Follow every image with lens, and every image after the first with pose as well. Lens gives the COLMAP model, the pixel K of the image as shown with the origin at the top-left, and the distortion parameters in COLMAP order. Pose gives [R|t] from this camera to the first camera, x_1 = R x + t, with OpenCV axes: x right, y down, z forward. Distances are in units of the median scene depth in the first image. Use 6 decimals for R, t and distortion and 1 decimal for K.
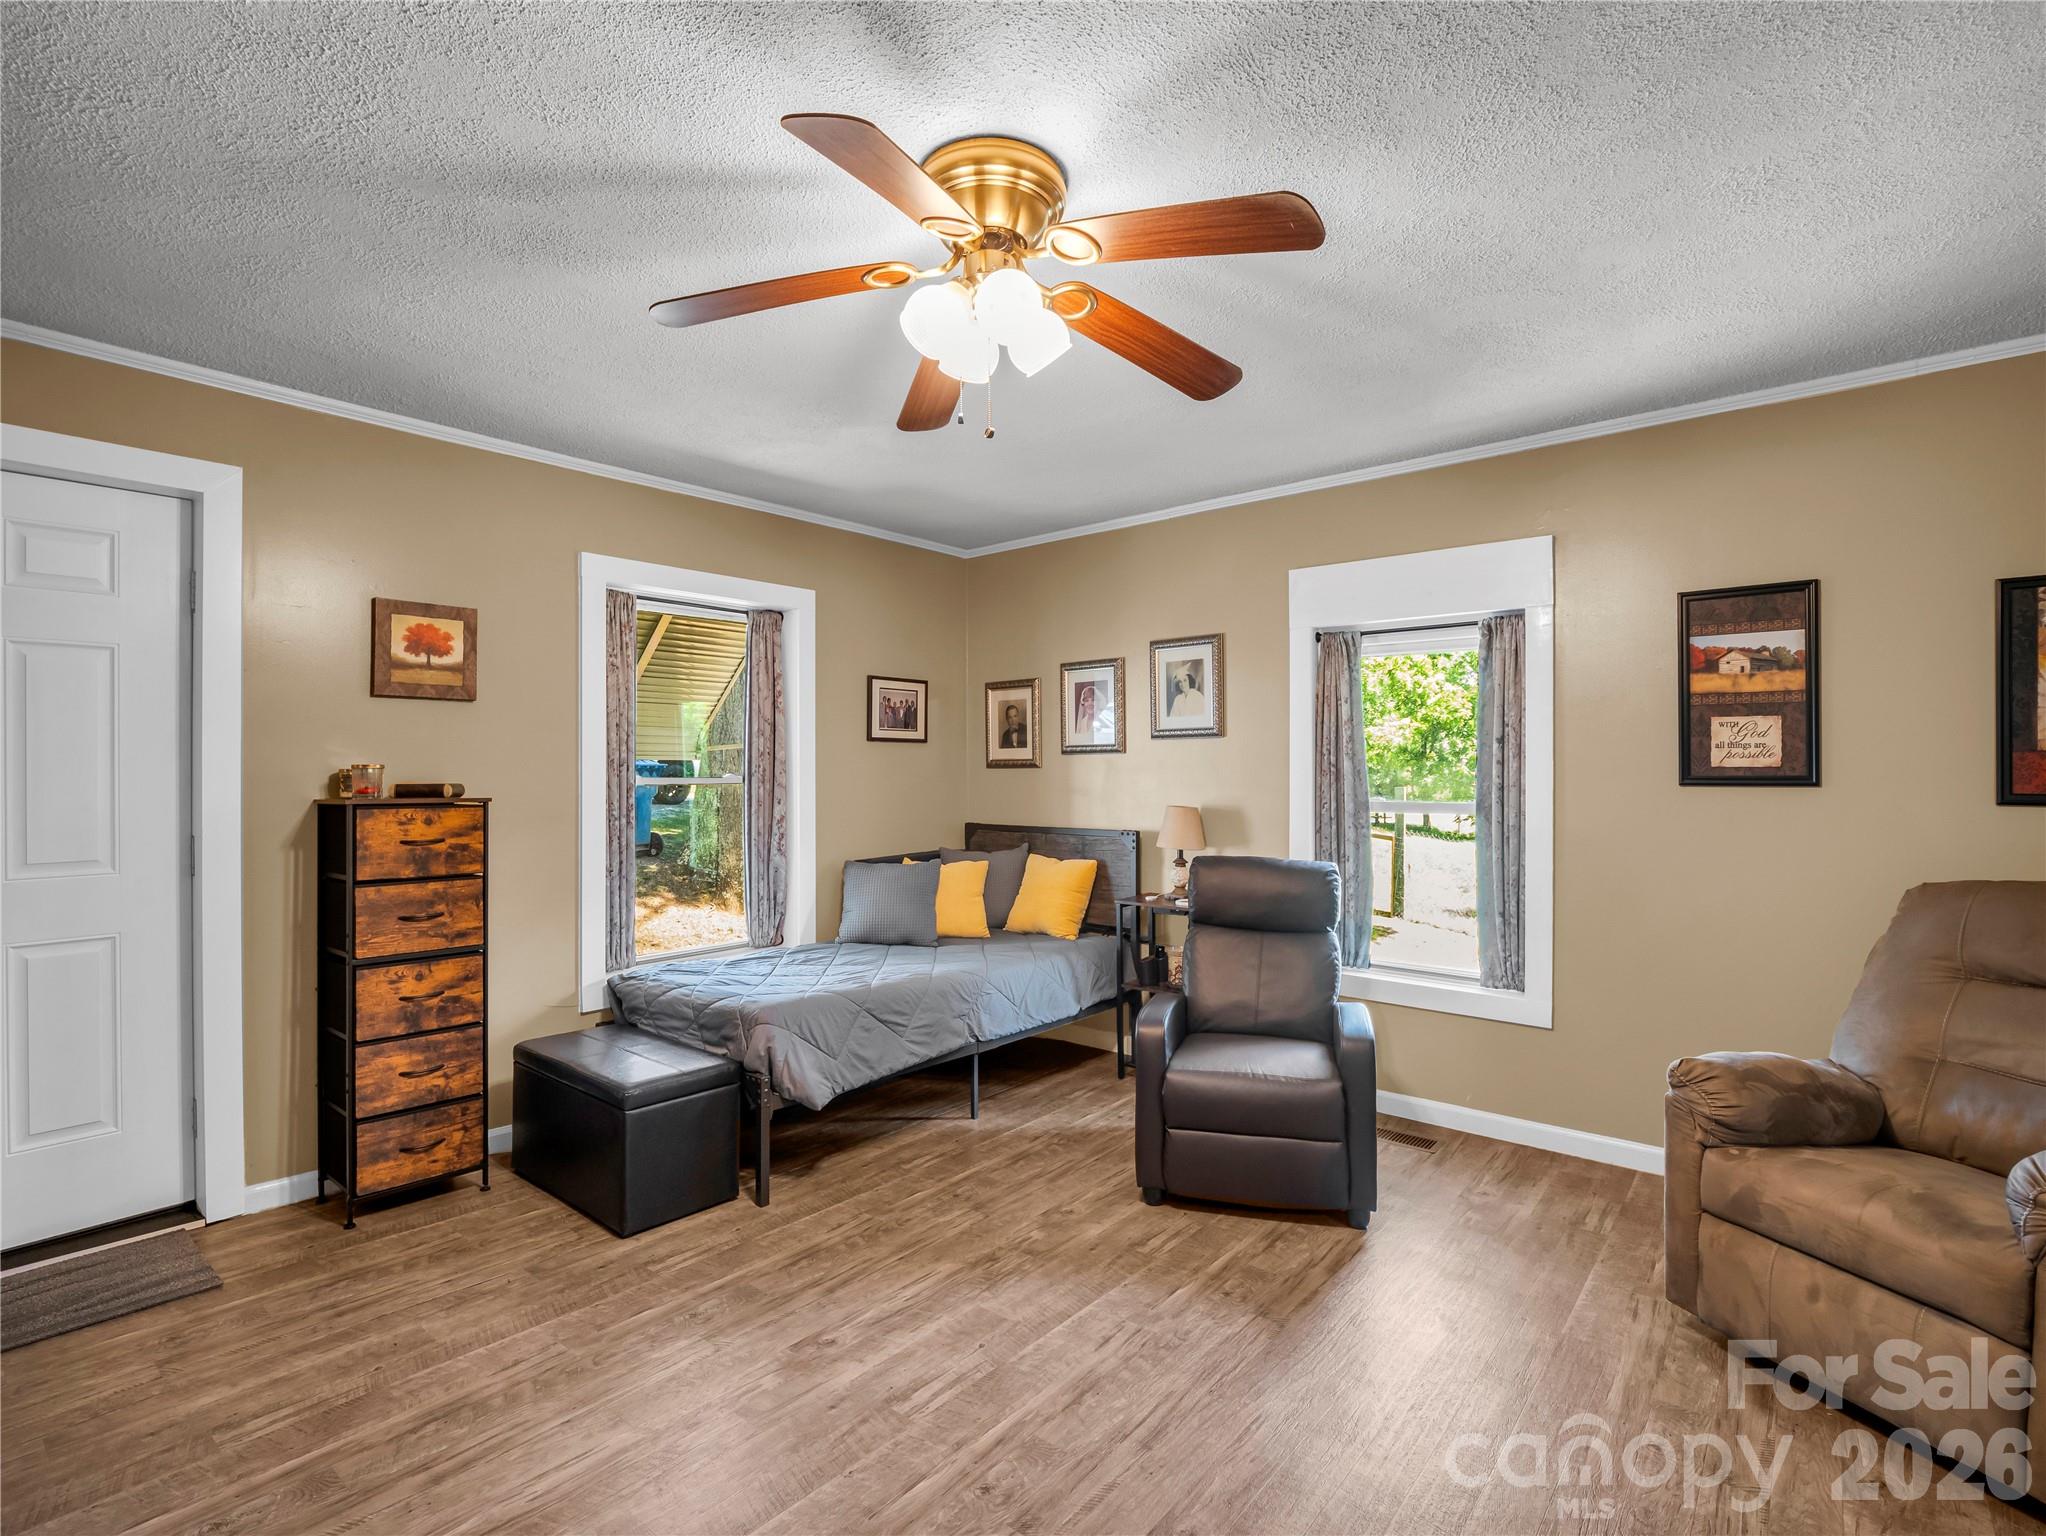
lens RADIAL K [[1043.6, 0, 1017.9], [0, 1043.6, 772.6], [0, 0, 1]] dist [-0.001812, -0.000405]
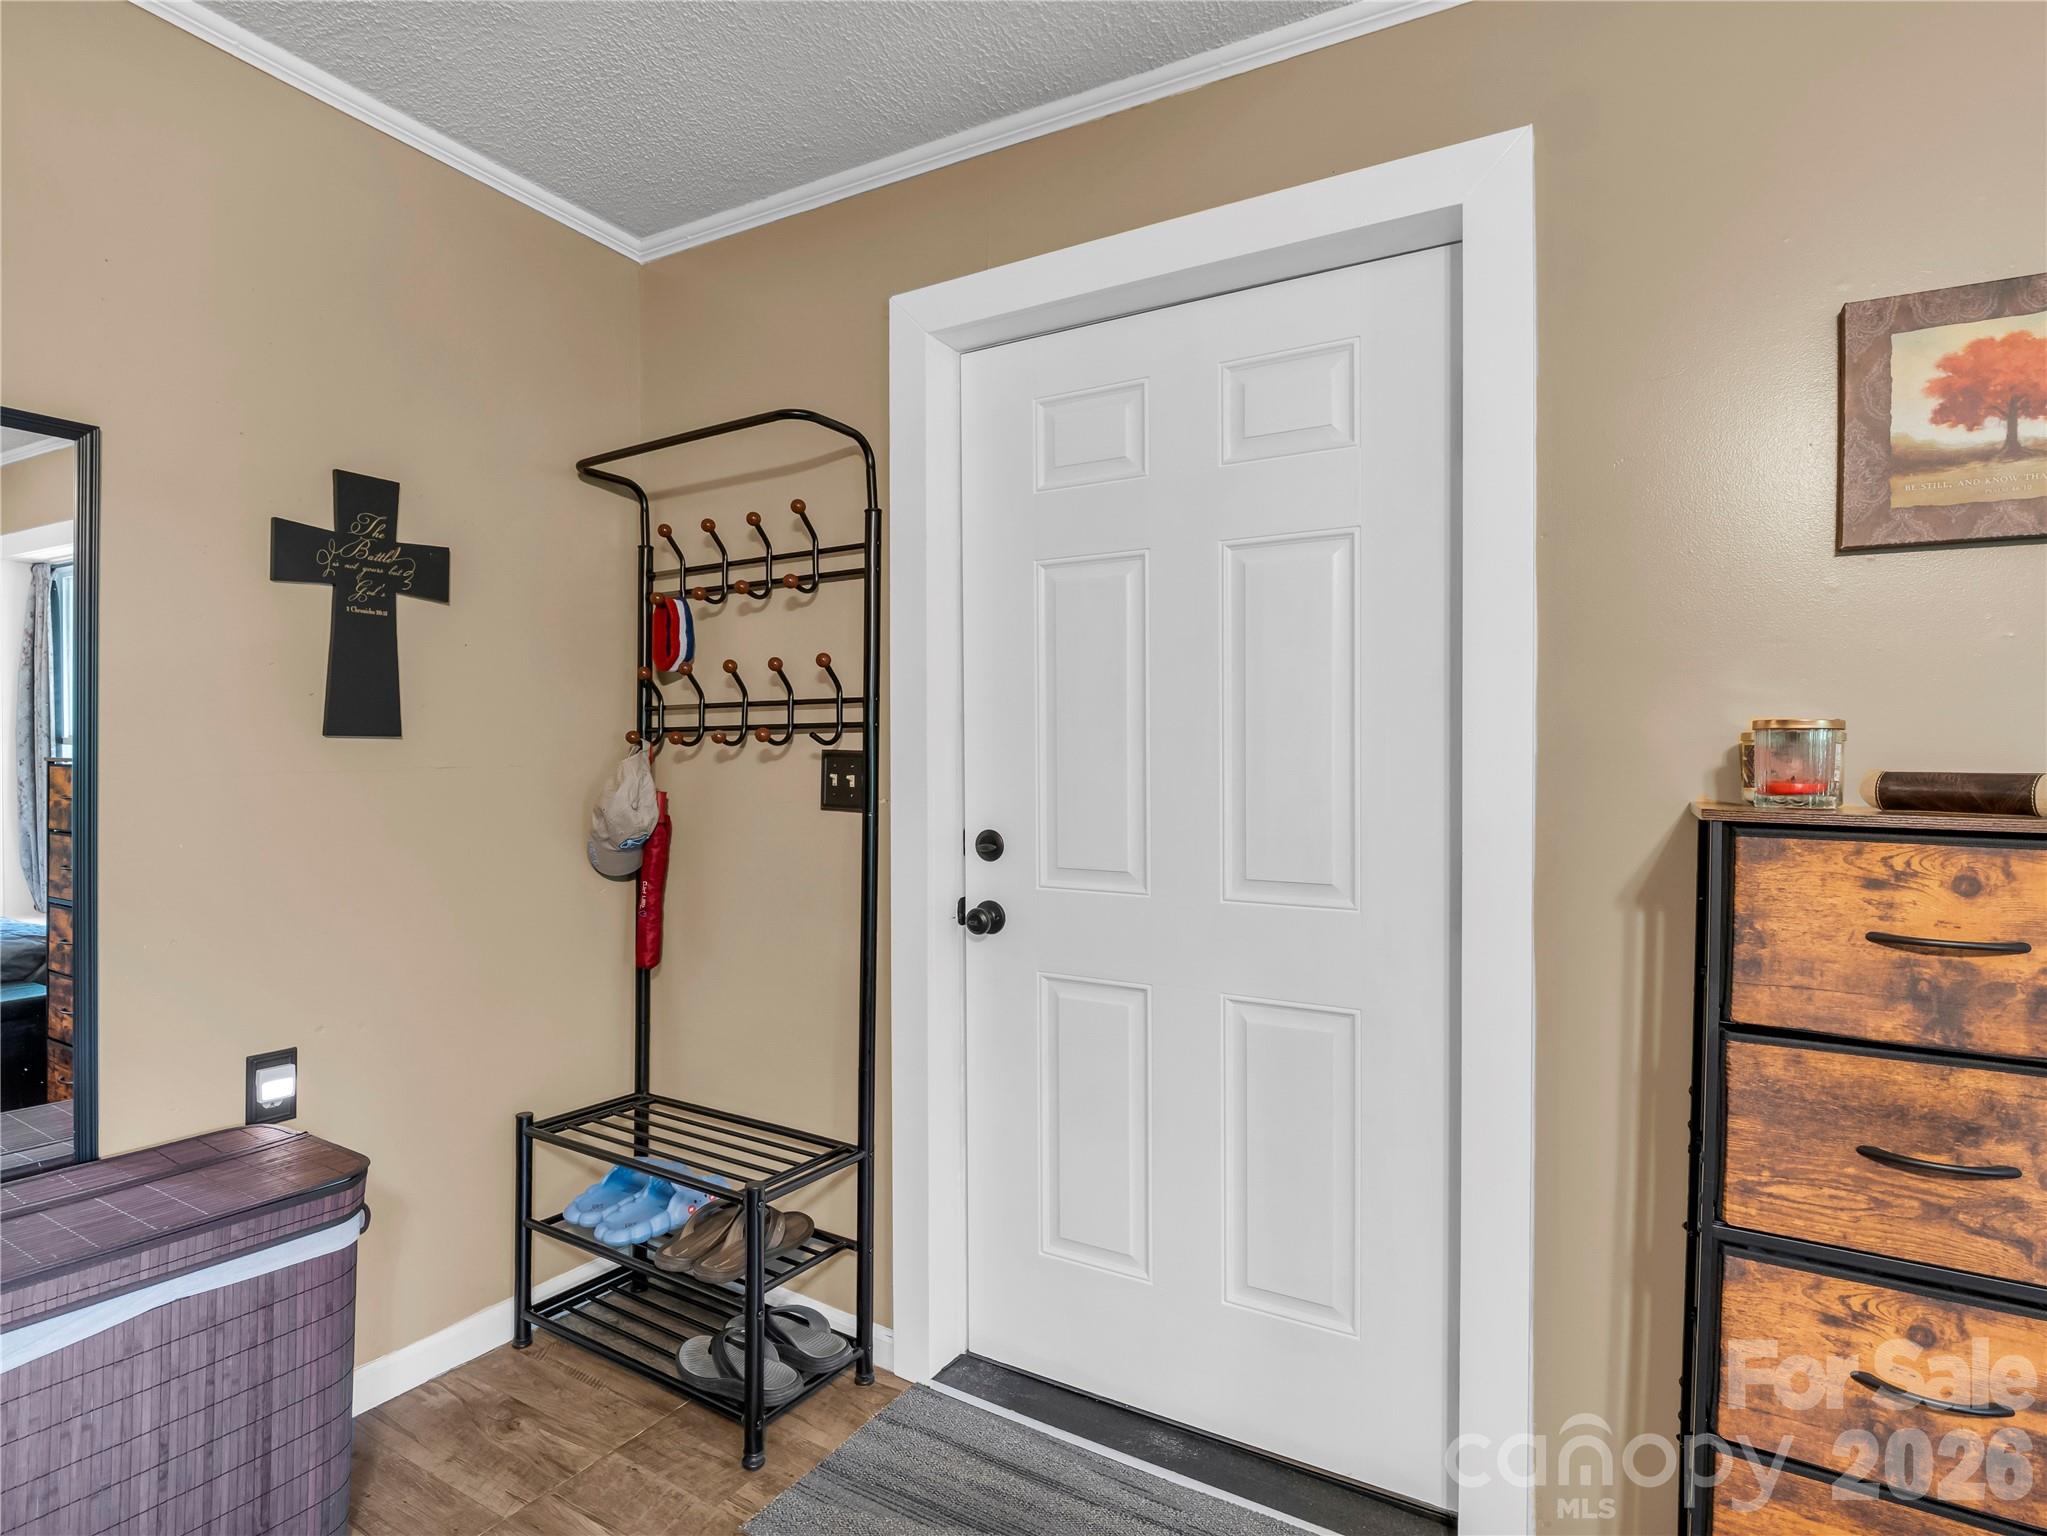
lens RADIAL K [[994.7, 0, 1020.1], [0, 994.7, 755.8], [0, 0, 1]] dist [0.031888, -0.018408]
pose [[0.177783, 0.008967, -0.984029, -0.299544], [-0.007569, 0.999941, 0.007745, 0.004619], [0.984041, 0.006071, 0.177841, 0.639998]]
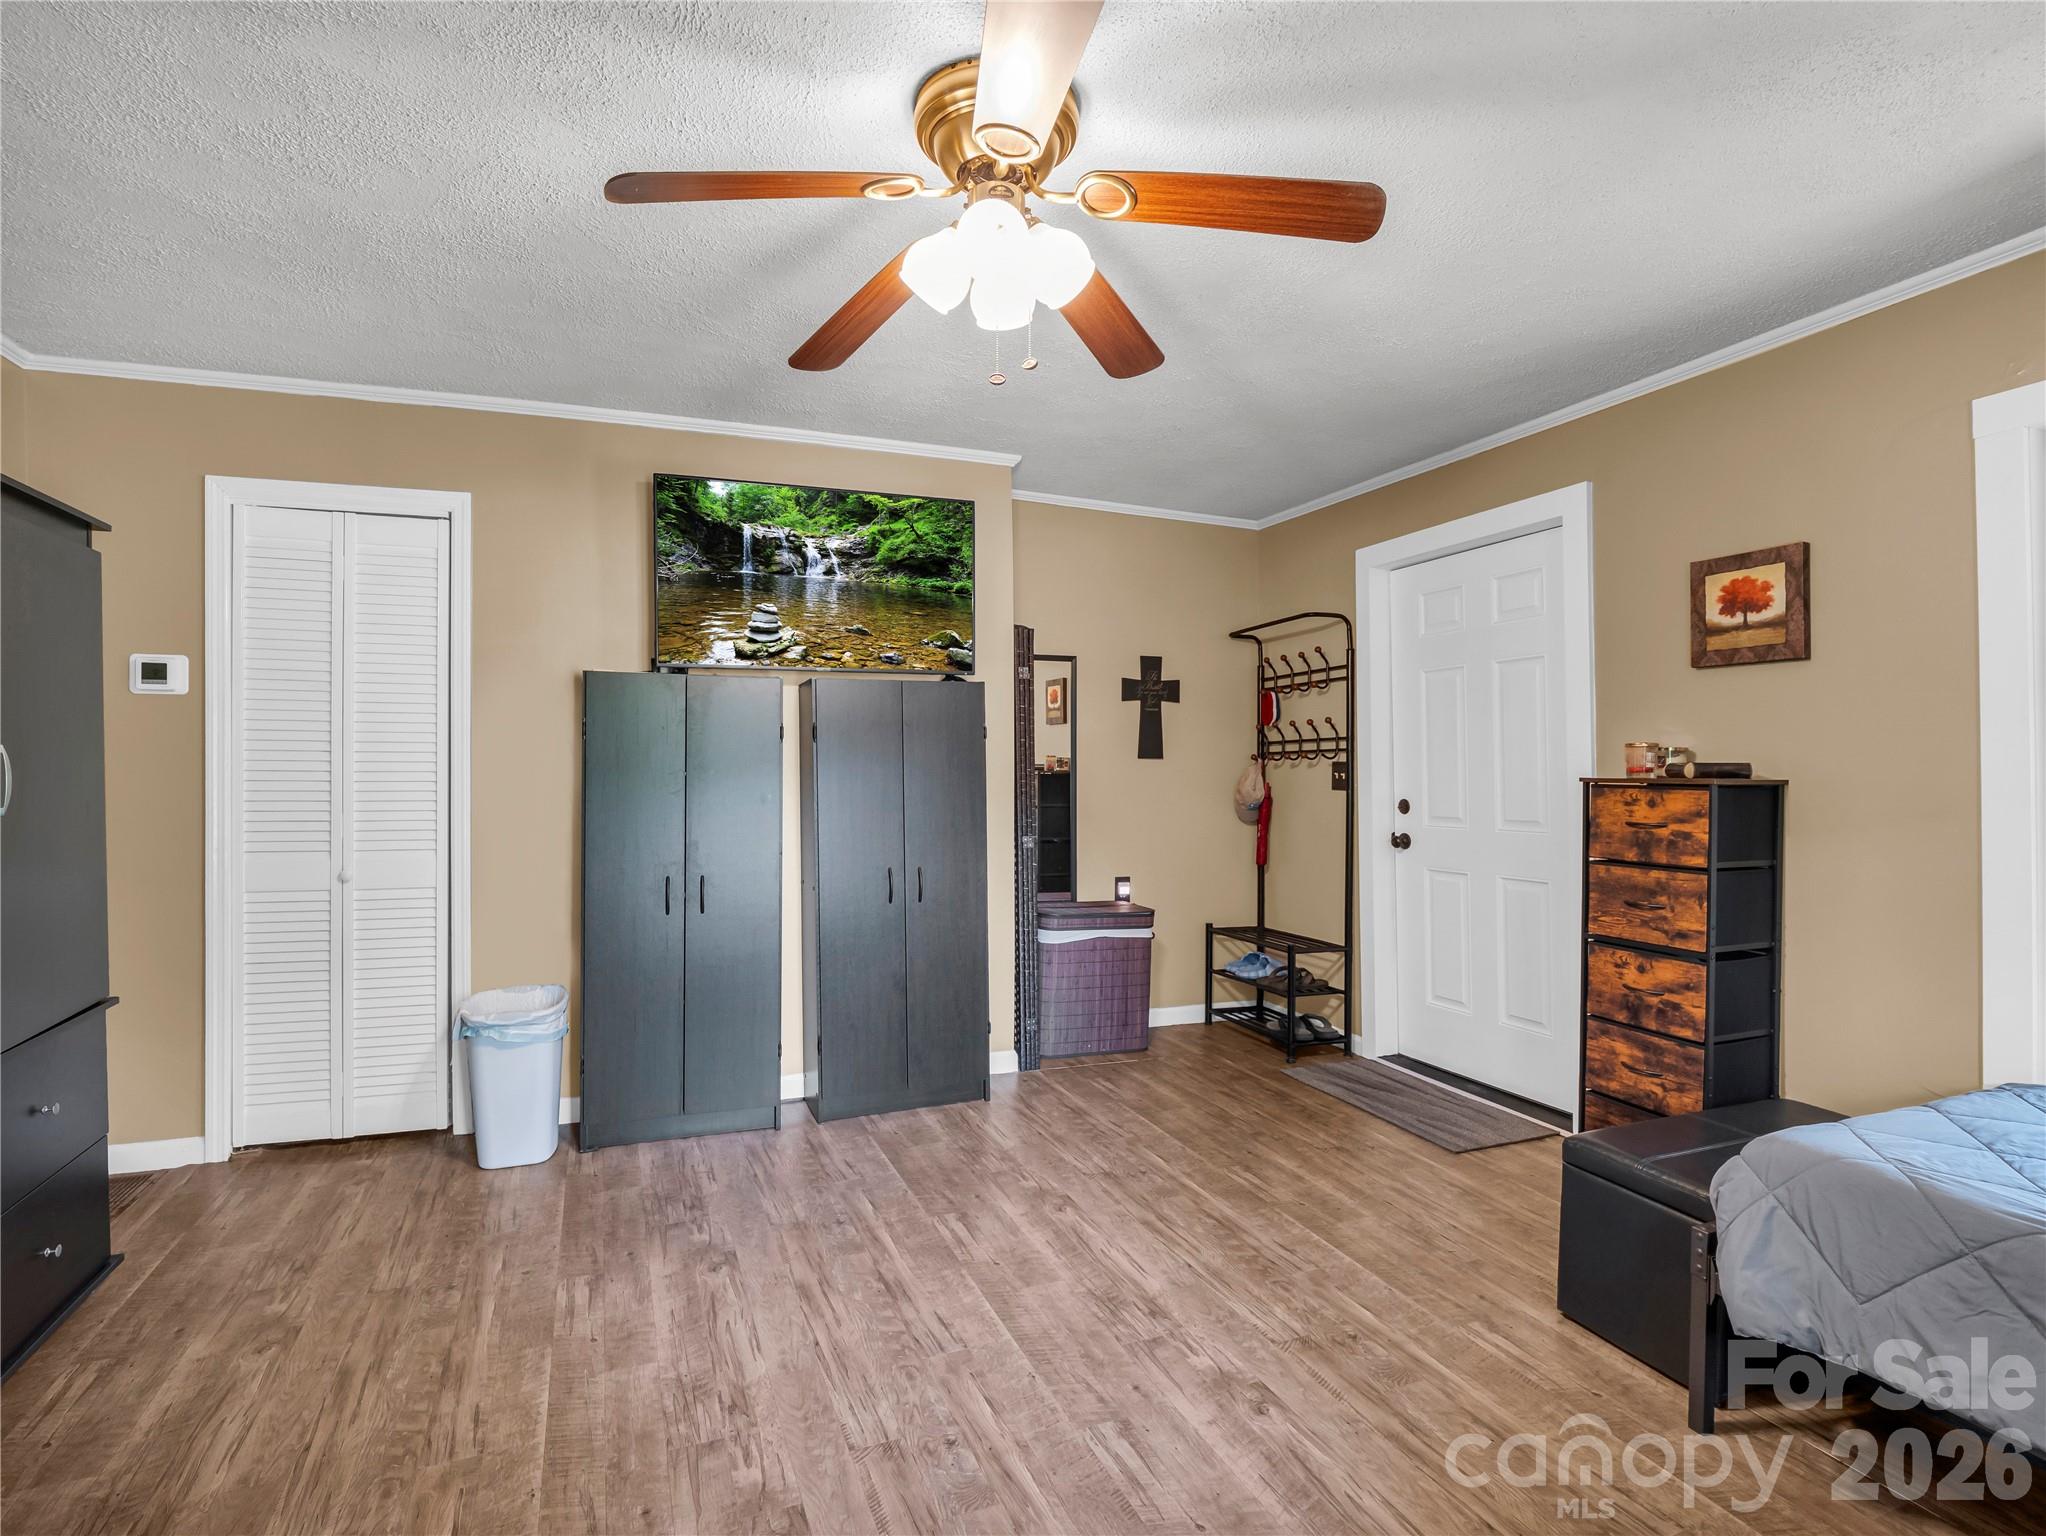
lens RADIAL K [[1043.6, 0, 1017.9], [0, 1043.6, 772.6], [0, 0, 1]] dist [-0.001812, -0.000405]
pose [[-0.493776, 0.005826, -0.869570, 0.510242], [0.002739, 0.999983, 0.005144, 0.013380], [0.869585, 0.000158, -0.493784, 0.965573]]
